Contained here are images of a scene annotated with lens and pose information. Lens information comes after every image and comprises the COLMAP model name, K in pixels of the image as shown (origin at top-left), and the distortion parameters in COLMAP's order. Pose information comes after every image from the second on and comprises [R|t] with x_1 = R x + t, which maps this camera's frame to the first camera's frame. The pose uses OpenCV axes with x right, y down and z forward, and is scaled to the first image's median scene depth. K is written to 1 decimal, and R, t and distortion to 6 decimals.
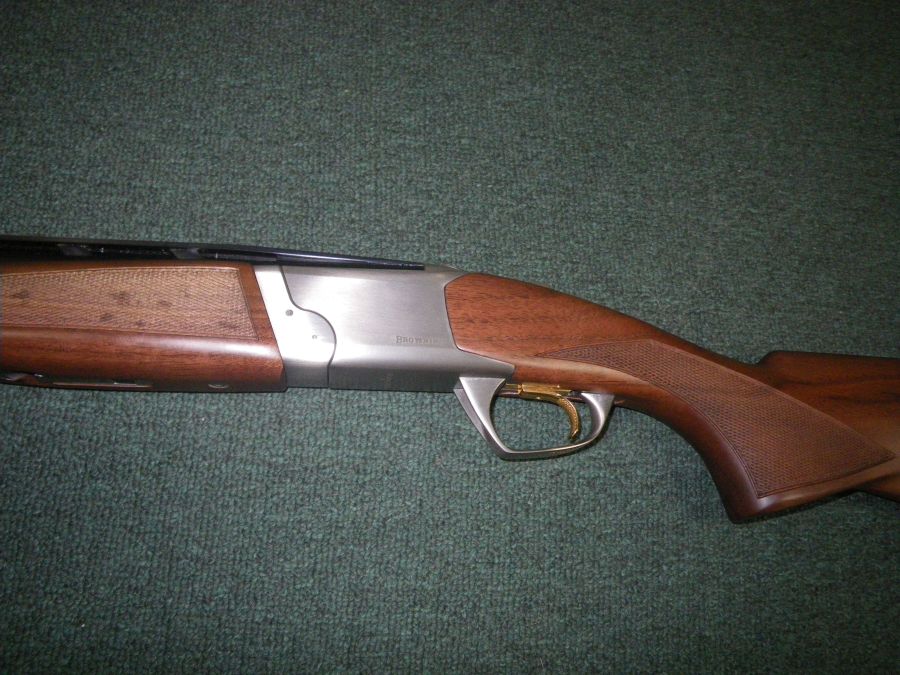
lens RADIAL K [[748.3, 0, 461.4], [0, 748.3, 330.4], [0, 0, 1]] dist [-0.161788, 0.109088]
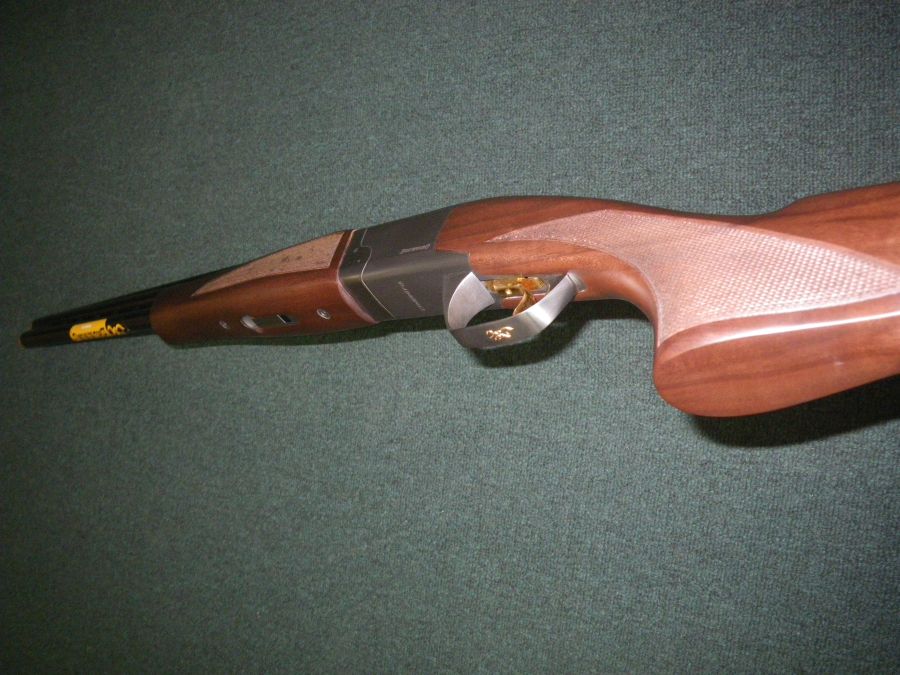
lens RADIAL K [[748.3, 0, 456.9], [0, 748.3, 340.2], [0, 0, 1]] dist [-0.161788, 0.109088]
pose [[0.762856, 0.056820, -0.644067, 0.673723], [0.127543, 0.963334, 0.236053, -0.442624], [0.633864, -0.262220, 0.727638, -0.291874]]
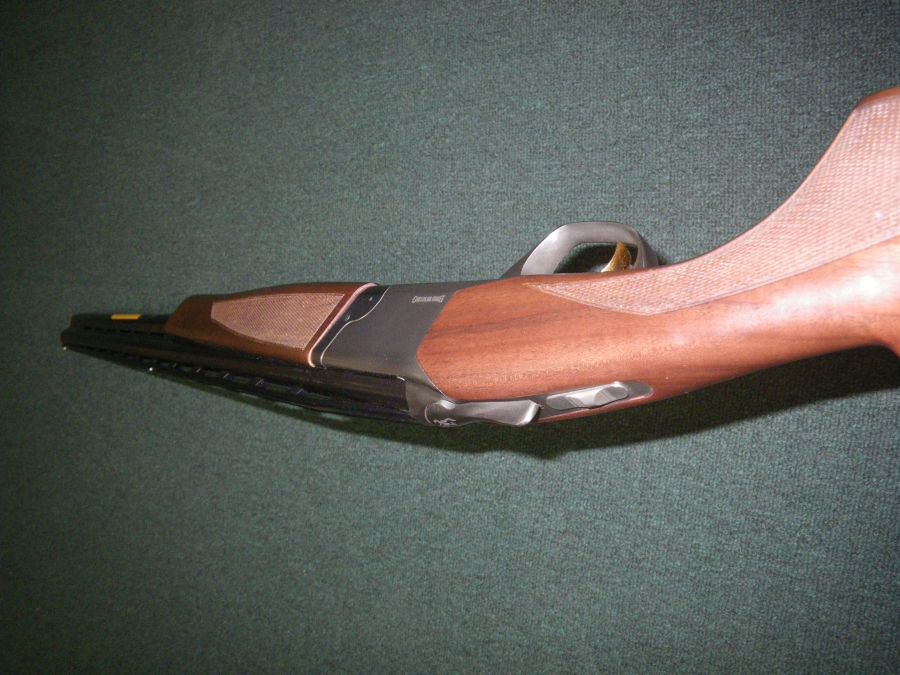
lens RADIAL K [[748.3, 0, 457.1], [0, 748.3, 339.0], [0, 0, 1]] dist [-0.161788, 0.109088]
pose [[0.736365, 0.067873, -0.673171, 0.562598], [0.140295, 0.958013, 0.250057, -0.325415], [0.661879, -0.278576, 0.695925, -0.287492]]
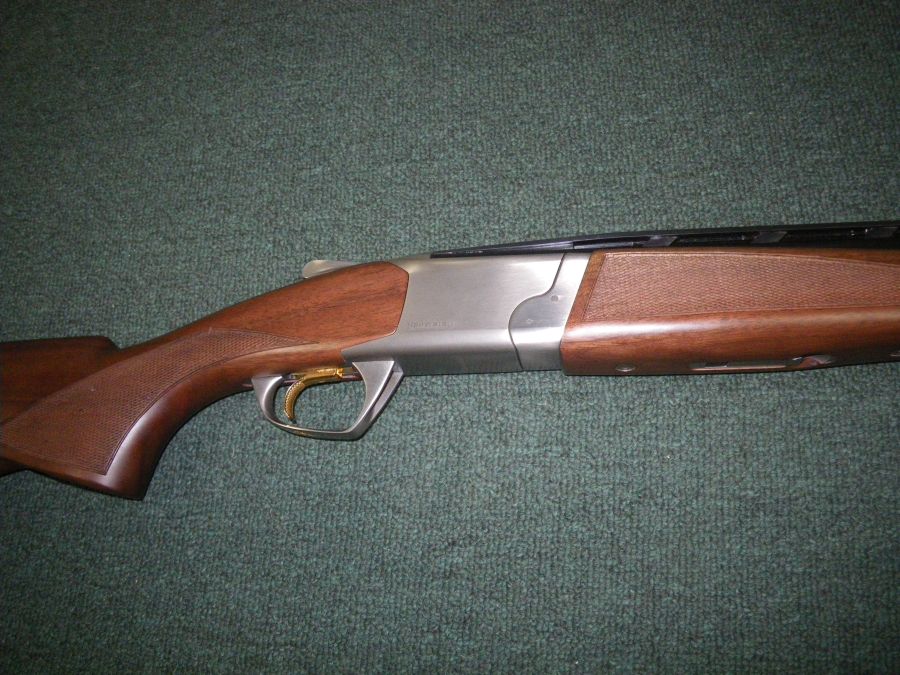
lens RADIAL K [[748.3, 0, 465.6], [0, 748.3, 335.8], [0, 0, 1]] dist [-0.161788, 0.109088]
pose [[0.943279, -0.084621, -0.321035, -0.261367], [0.079680, 0.996412, -0.028523, -0.035915], [0.322297, 0.001325, 0.946638, -0.045575]]
